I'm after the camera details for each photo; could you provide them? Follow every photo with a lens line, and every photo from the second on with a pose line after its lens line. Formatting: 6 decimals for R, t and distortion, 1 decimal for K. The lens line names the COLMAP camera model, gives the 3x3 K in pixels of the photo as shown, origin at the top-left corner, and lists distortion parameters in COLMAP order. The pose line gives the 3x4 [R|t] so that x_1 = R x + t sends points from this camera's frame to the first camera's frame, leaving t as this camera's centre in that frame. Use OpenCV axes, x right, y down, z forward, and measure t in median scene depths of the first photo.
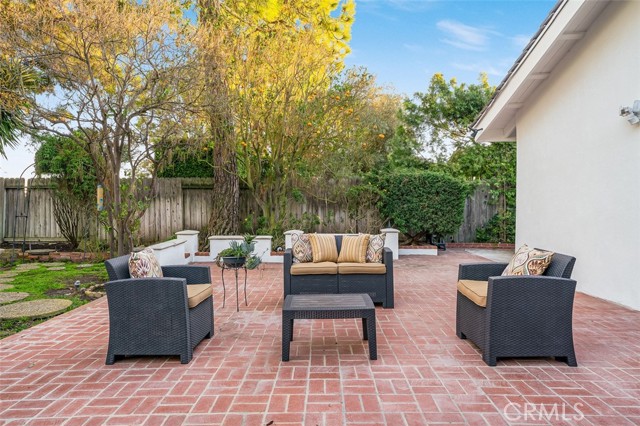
lens RADIAL K [[438.5, 0, 317.6], [0, 438.5, 212.5], [0, 0, 1]] dist [0.047063, 0.001306]
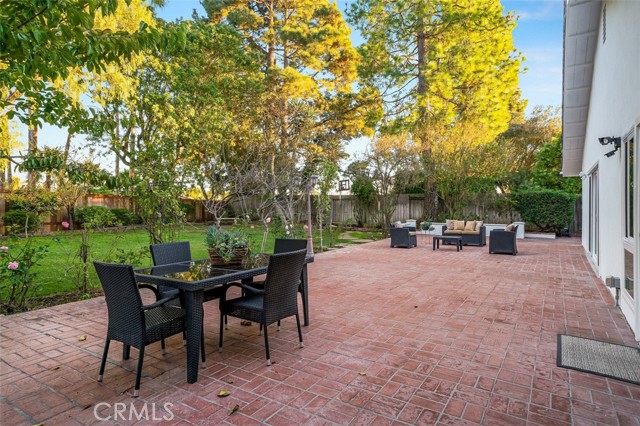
lens RADIAL K [[362.6, 0, 319.6], [0, 362.6, 209.7], [0, 0, 1]] dist [0.007583, -0.000093]
pose [[0.856735, 0.013574, -0.515578, 0.210929], [-0.015993, 0.999872, -0.000252, -0.001583], [0.515508, 0.008462, 0.856843, -0.675741]]
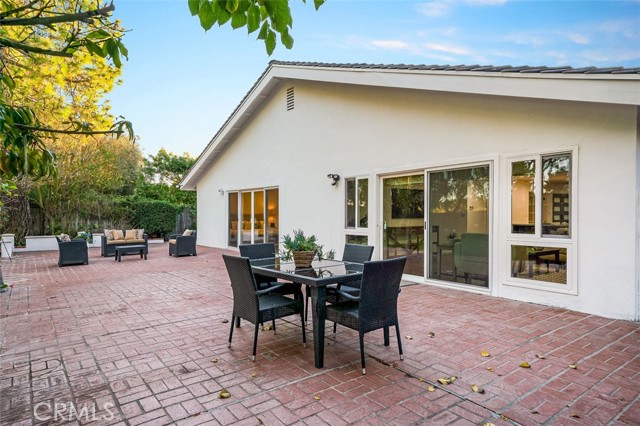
lens RADIAL K [[372.9, 0, 316.1], [0, 372.9, 218.4], [0, 0, 1]] dist [0.026564, -0.000779]
pose [[0.795383, -0.007761, 0.606058, -0.196499], [0.012911, 0.999908, -0.004139, 0.002697], [-0.605970, 0.011117, 0.795410, -0.733279]]
